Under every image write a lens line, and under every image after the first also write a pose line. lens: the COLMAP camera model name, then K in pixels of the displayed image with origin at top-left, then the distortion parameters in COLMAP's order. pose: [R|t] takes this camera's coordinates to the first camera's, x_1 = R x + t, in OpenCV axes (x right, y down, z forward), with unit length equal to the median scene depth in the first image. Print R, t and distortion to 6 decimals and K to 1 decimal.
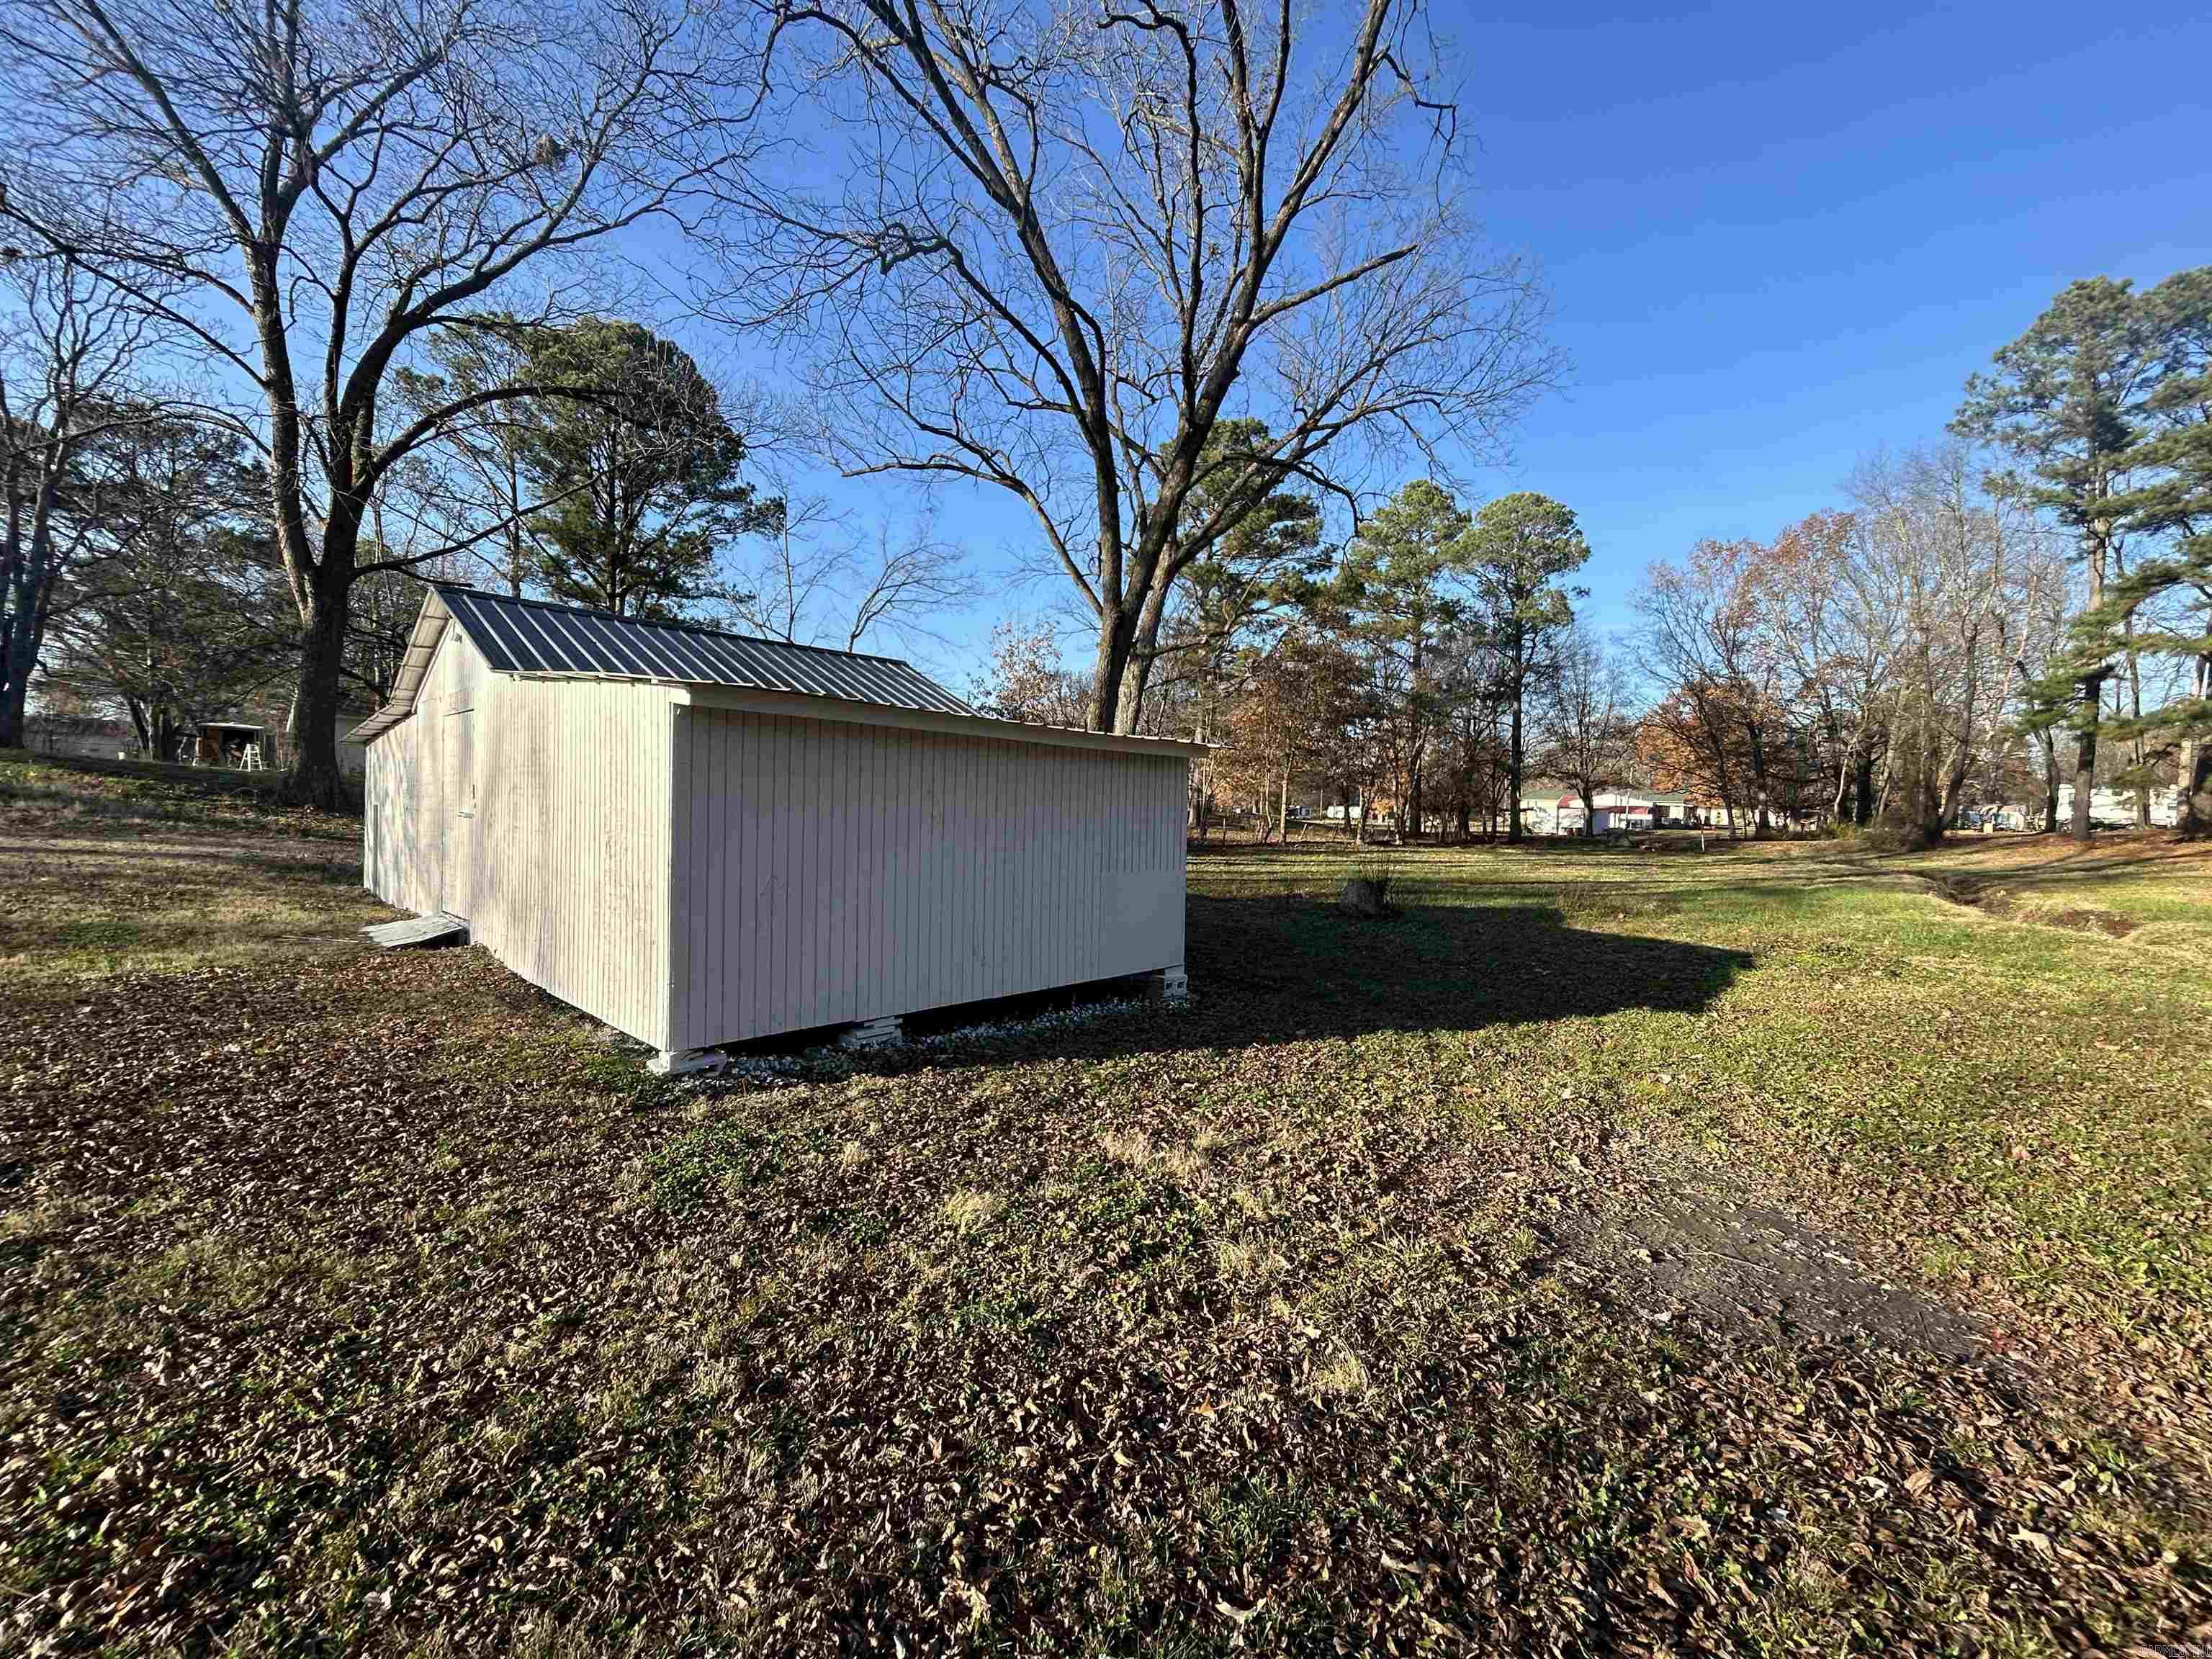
lens RADIAL K [[894.8, 0, 1114.2], [0, 894.8, 825.3], [0, 0, 1]] dist [-0.000204, 0.000228]
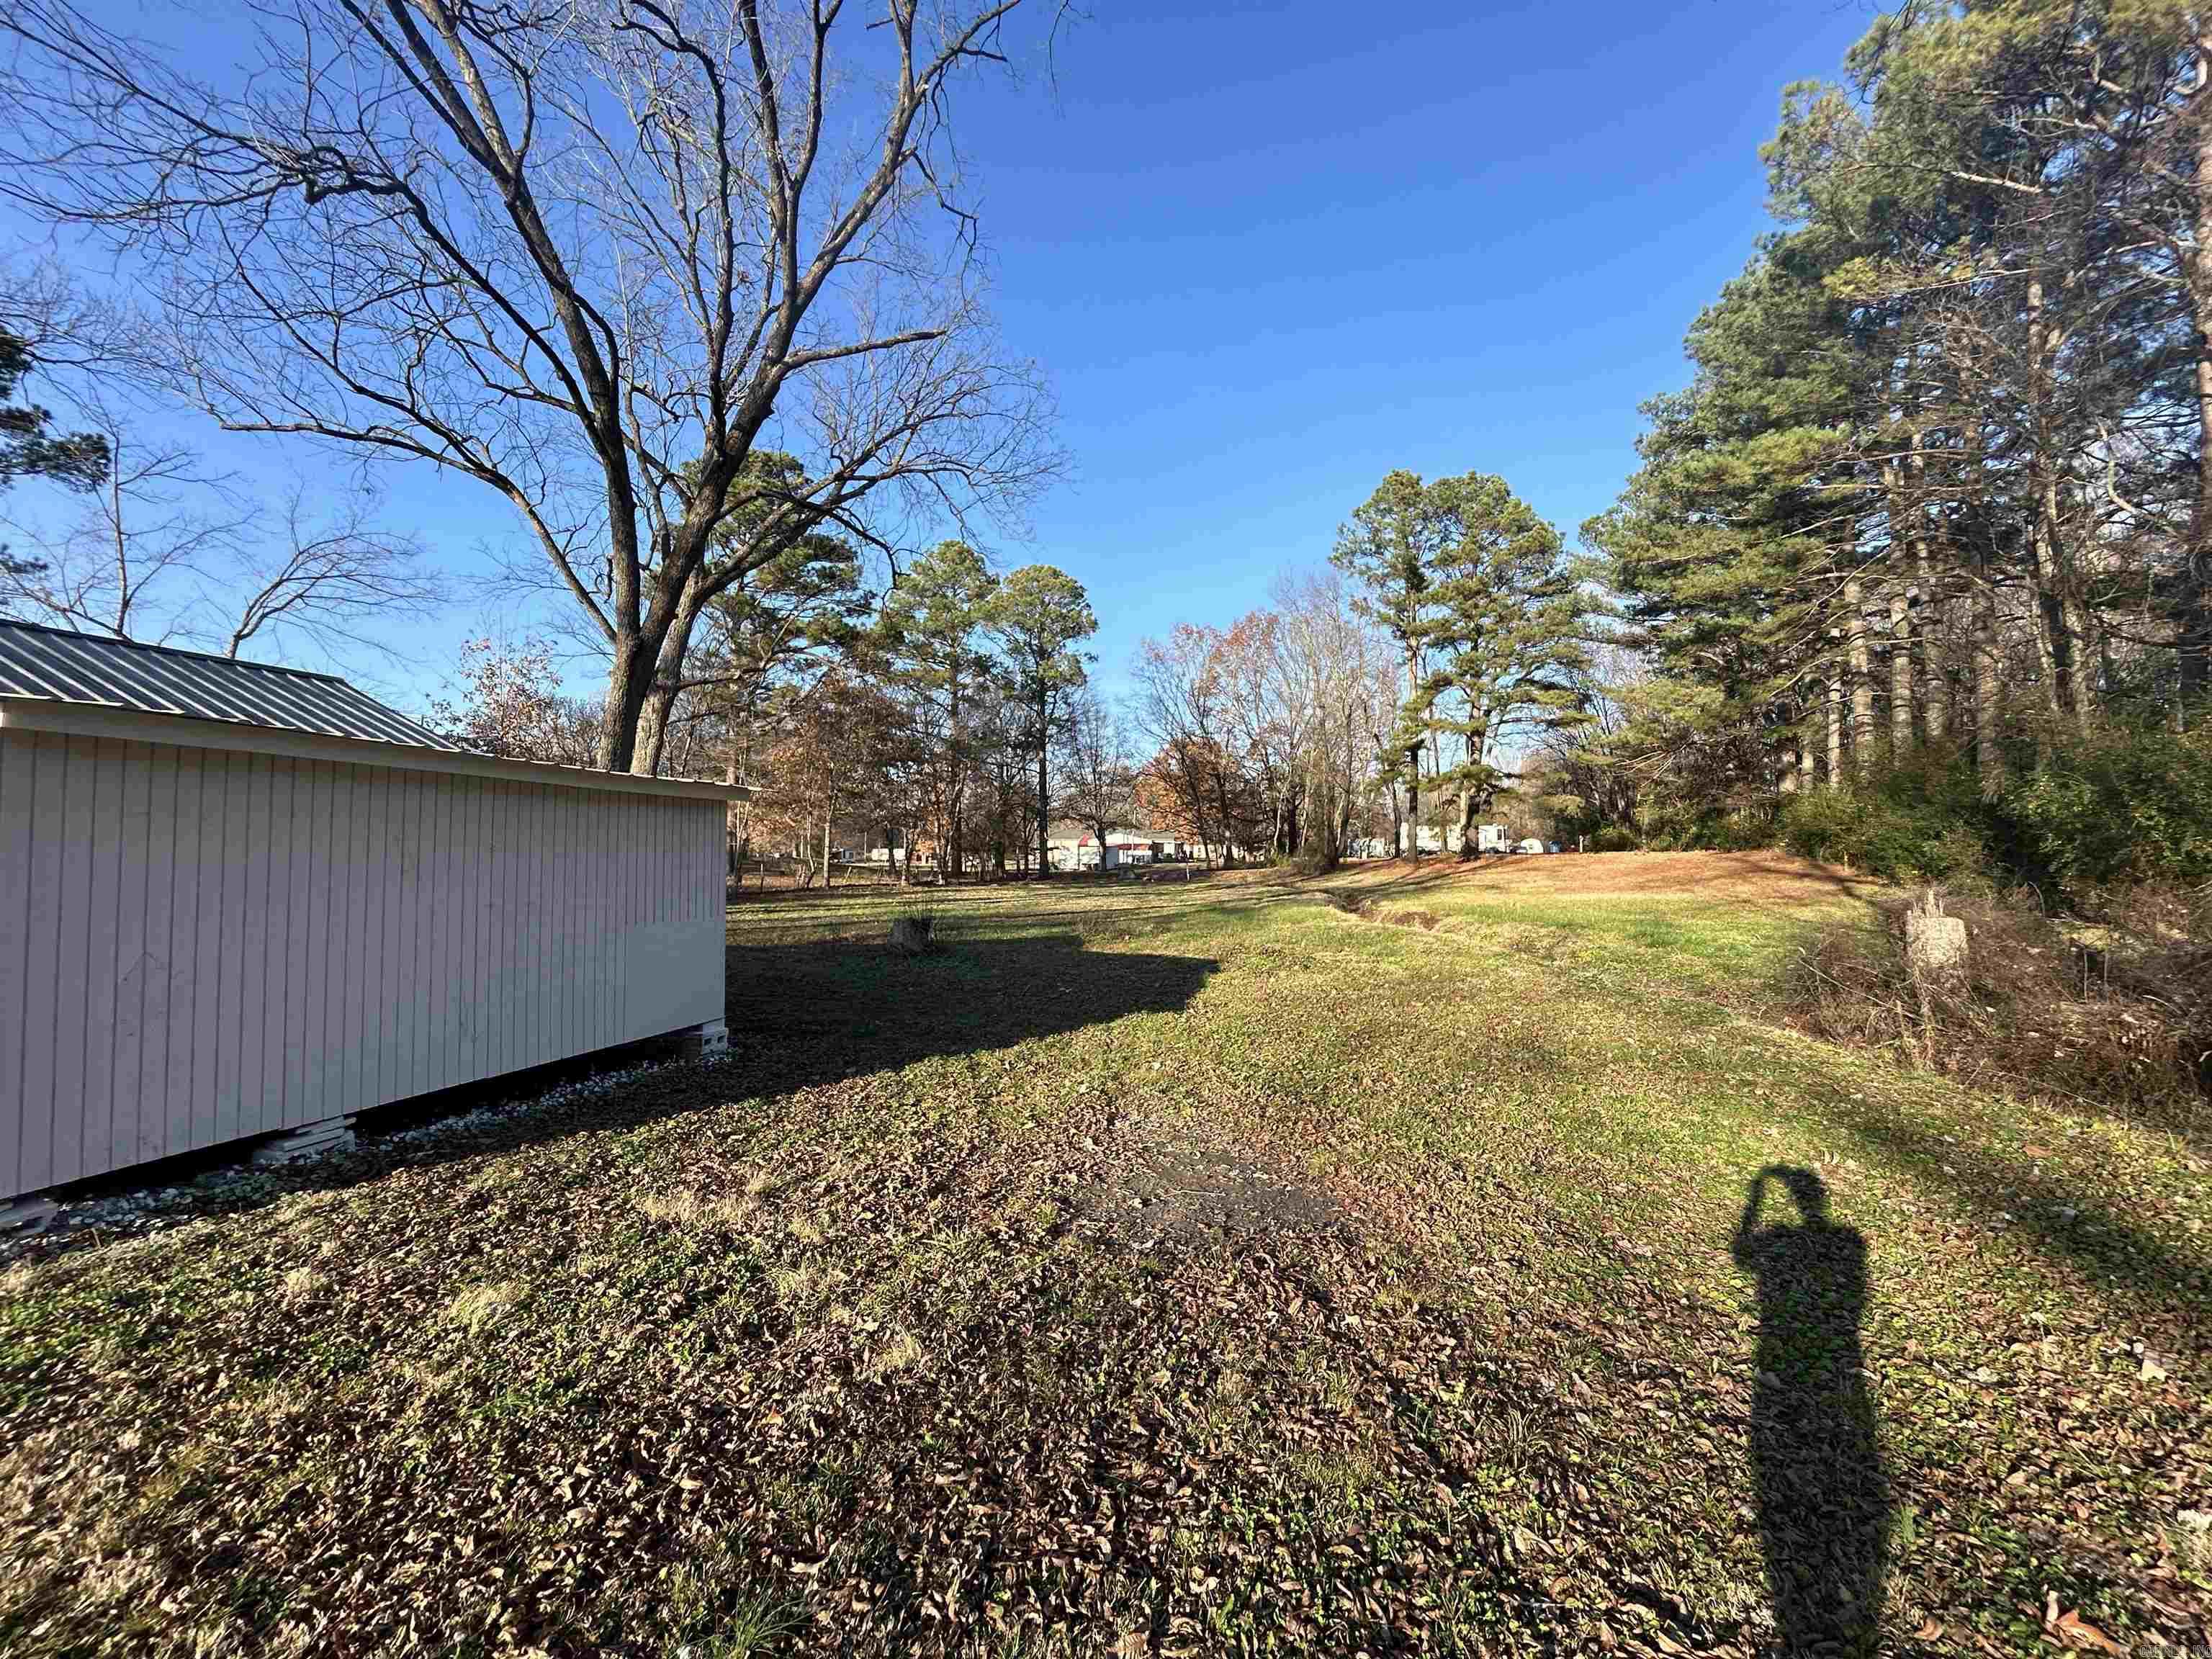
lens RADIAL K [[894.8, 0, 1114.2], [0, 894.8, 825.3], [0, 0, 1]] dist [-0.000204, 0.000228]
pose [[0.877782, -0.006450, 0.479017, -0.007171], [0.029057, 0.998785, -0.039797, 0.000749], [-0.478178, 0.048851, 0.876903, -0.025184]]
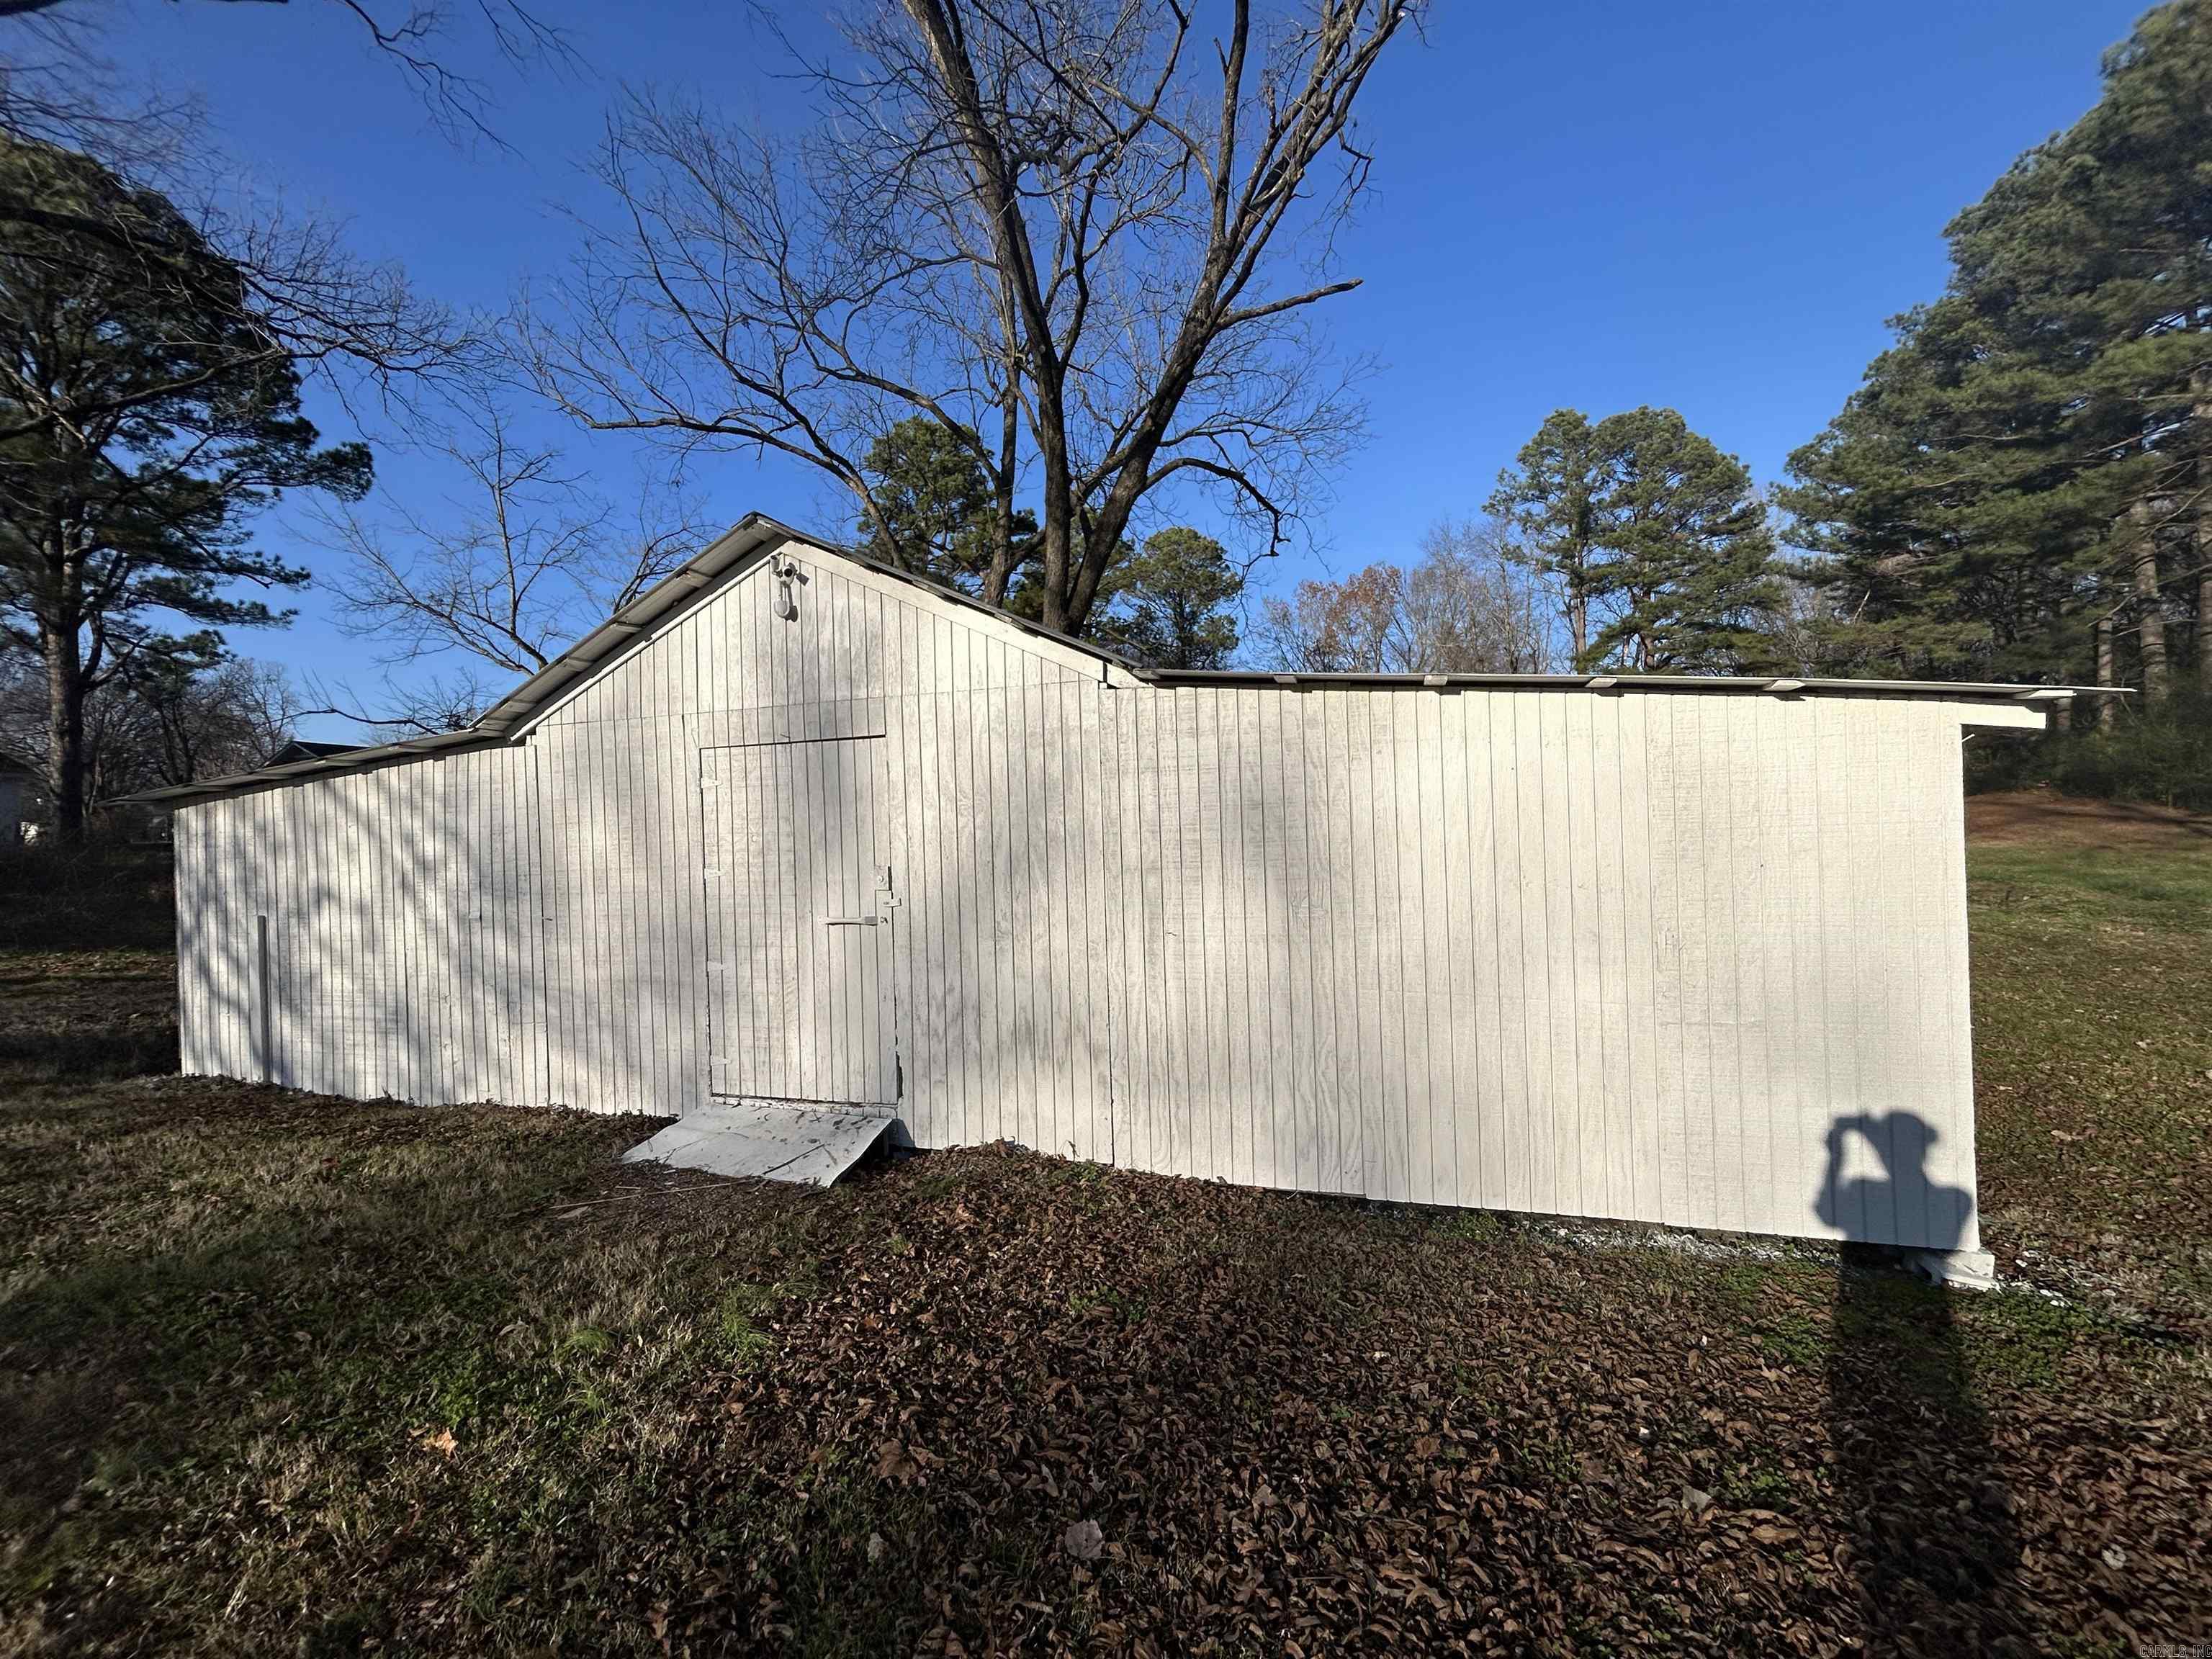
lens RADIAL K [[894.8, 0, 1114.2], [0, 894.8, 825.3], [0, 0, 1]] dist [-0.000204, 0.000228]
pose [[0.902346, -0.052433, 0.427811, -0.421696], [0.060151, 0.998179, -0.004535, -0.026902], [-0.426794, 0.029826, 0.903857, 0.204763]]
